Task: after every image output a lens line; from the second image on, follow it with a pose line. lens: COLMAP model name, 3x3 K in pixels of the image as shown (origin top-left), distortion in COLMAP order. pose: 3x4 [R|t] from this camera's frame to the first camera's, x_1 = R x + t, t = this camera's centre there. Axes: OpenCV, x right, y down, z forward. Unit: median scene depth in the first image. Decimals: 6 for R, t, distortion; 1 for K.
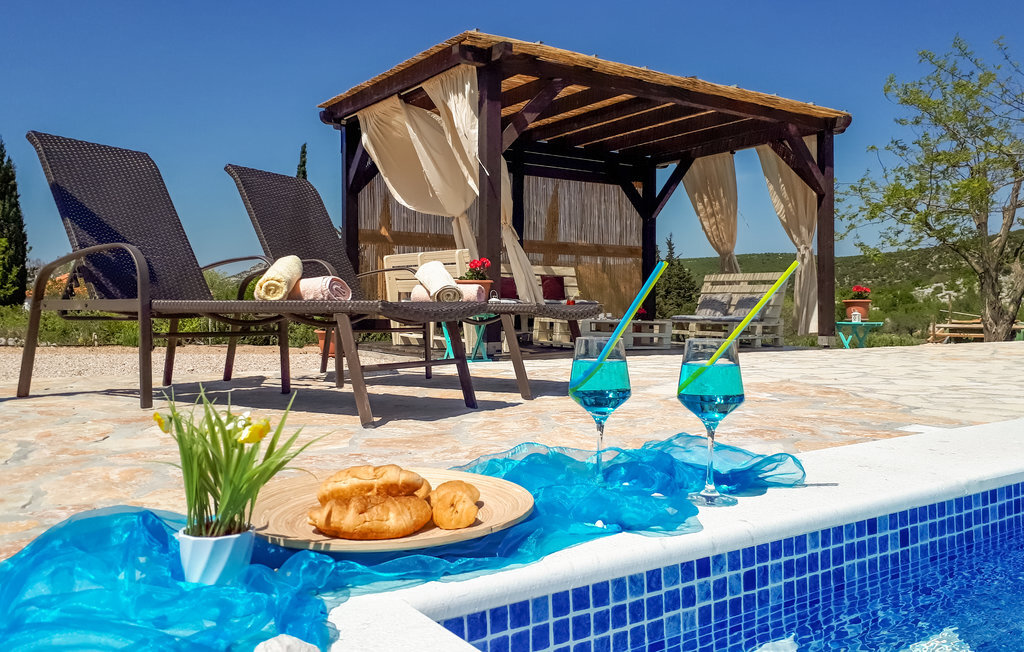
lens RADIAL K [[827.2, 0, 512.0], [0, 827.2, 326.0], [0, 0, 1]] dist [0.094182, -0.006387]
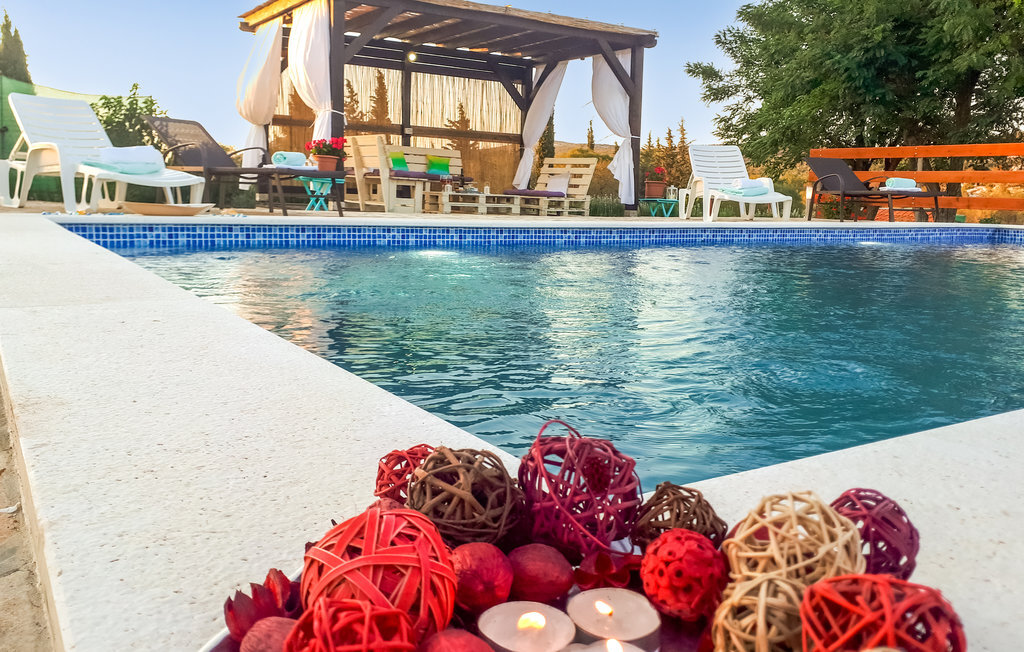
lens RADIAL K [[827.2, 0, 512.0], [0, 827.2, 326.0], [0, 0, 1]] dist [0.094182, -0.006387]
pose [[0.999008, 0.036491, -0.025535, 0.248149], [-0.032525, 0.989414, 0.141429, 0.016038], [0.030426, -0.140458, 0.989619, -0.350066]]
